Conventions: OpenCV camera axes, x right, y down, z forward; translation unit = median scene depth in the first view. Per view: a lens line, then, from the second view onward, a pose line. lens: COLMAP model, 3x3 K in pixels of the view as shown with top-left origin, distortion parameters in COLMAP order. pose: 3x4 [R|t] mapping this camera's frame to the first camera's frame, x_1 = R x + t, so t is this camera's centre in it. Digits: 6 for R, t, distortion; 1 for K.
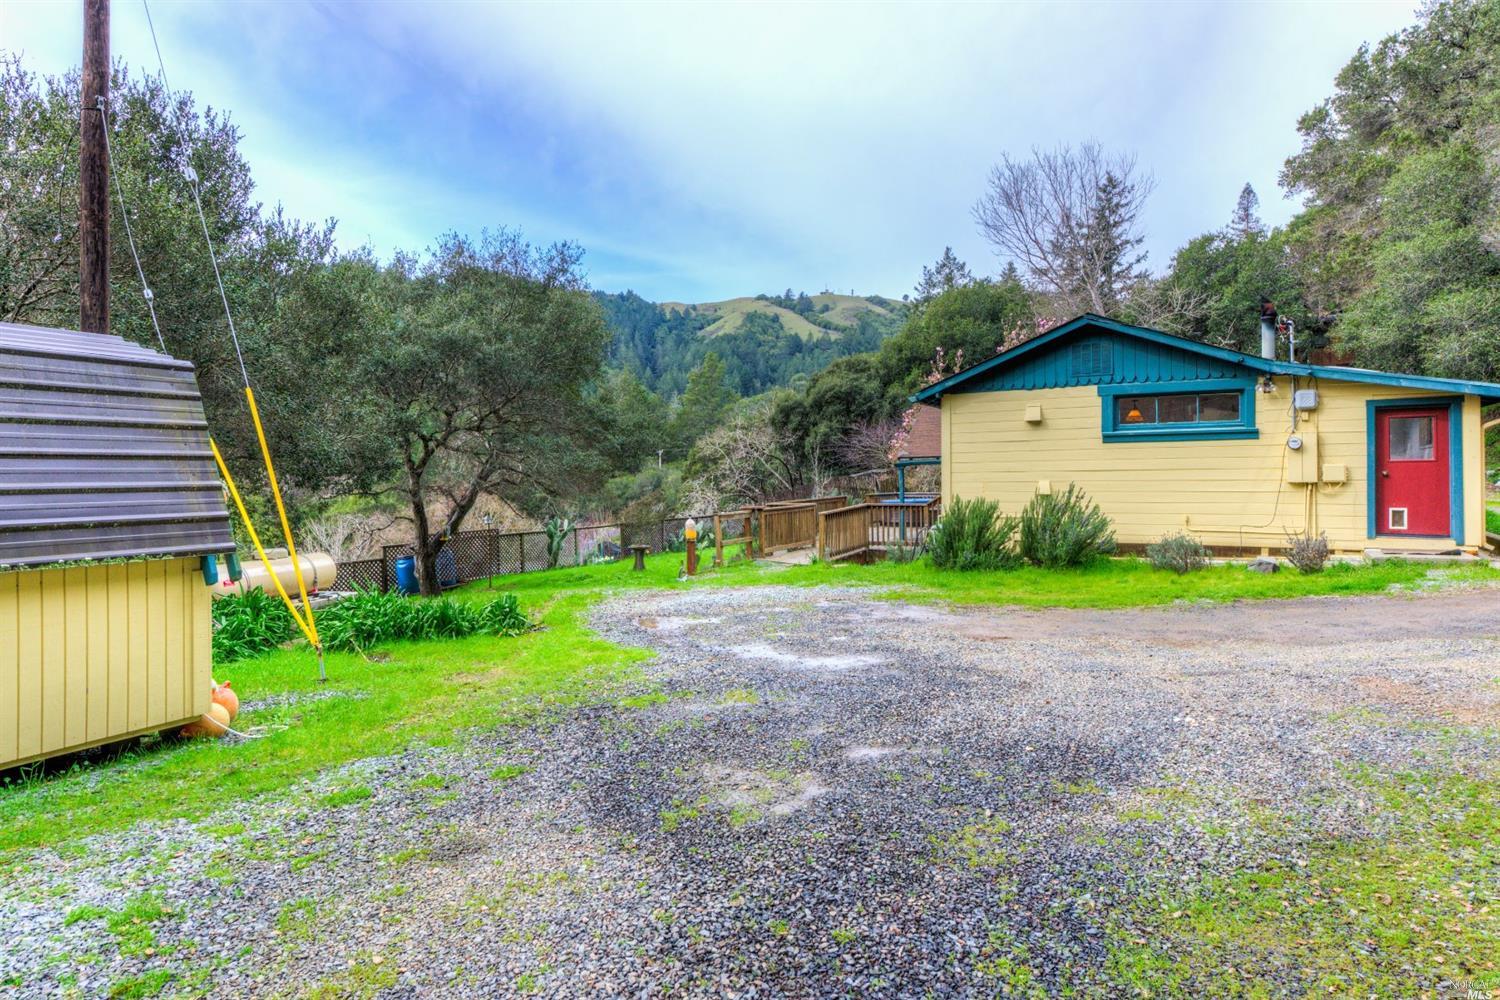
lens RADIAL K [[848.1, 0, 749.7], [0, 848.1, 461.1], [0, 0, 1]] dist [-0.000199, -0.000046]
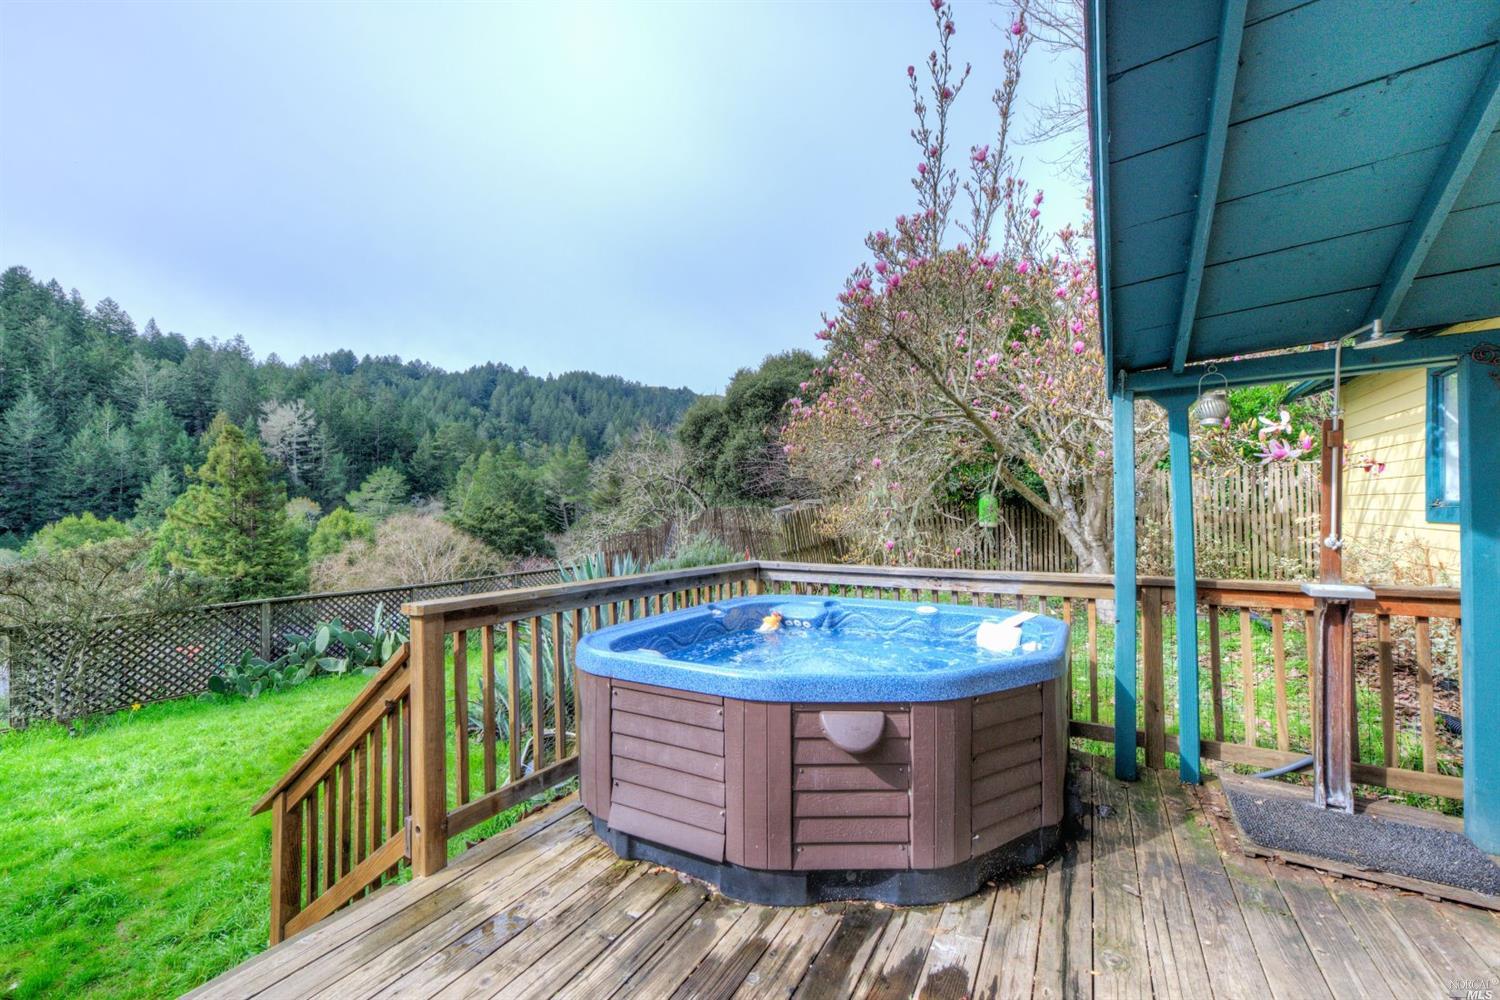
lens RADIAL K [[590.5, 0, 750.0], [0, 590.5, 500.0], [0, 0, 1]] dist [0.004966, -0.000061]
pose [[0.999630, 0.009267, -0.025591, 0.103181], [-0.009474, 0.999923, -0.007962, 0.013091], [0.025515, 0.008202, 0.999641, 0.493686]]
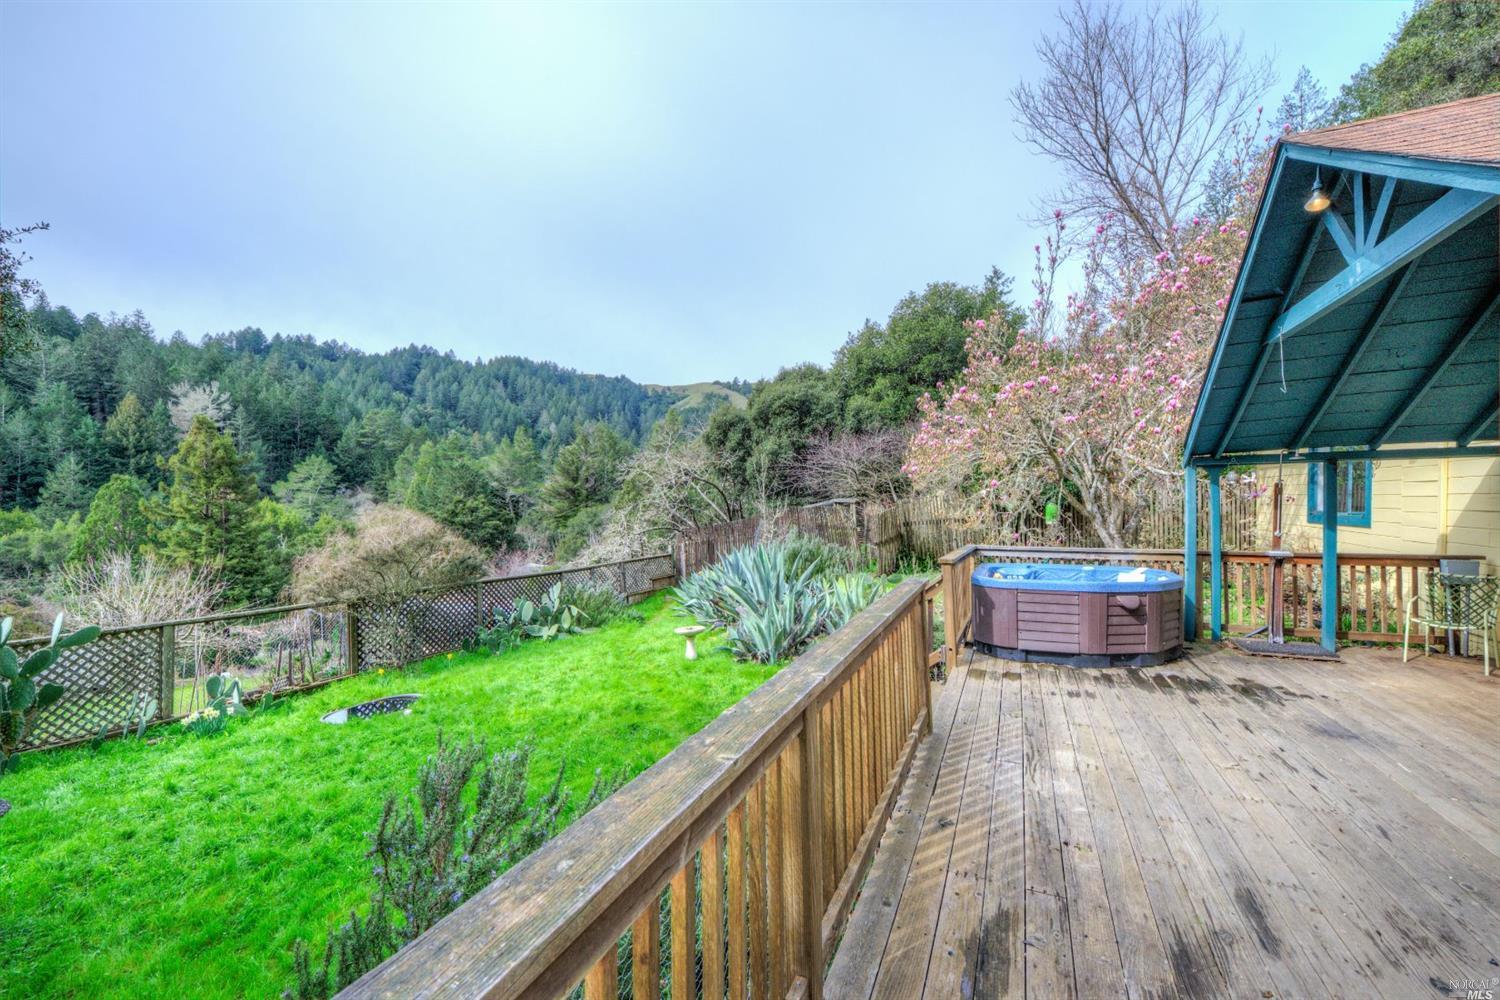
lens RADIAL K [[599.8, 0, 750.0], [0, 599.8, 500.0], [0, 0, 1]] dist [-0.018997, -0.000243]
pose [[0.997241, 0.015213, 0.072659, 0.027473], [-0.015444, 0.999877, 0.002622, 0.010043], [-0.072610, -0.003737, 0.997353, 0.426137]]
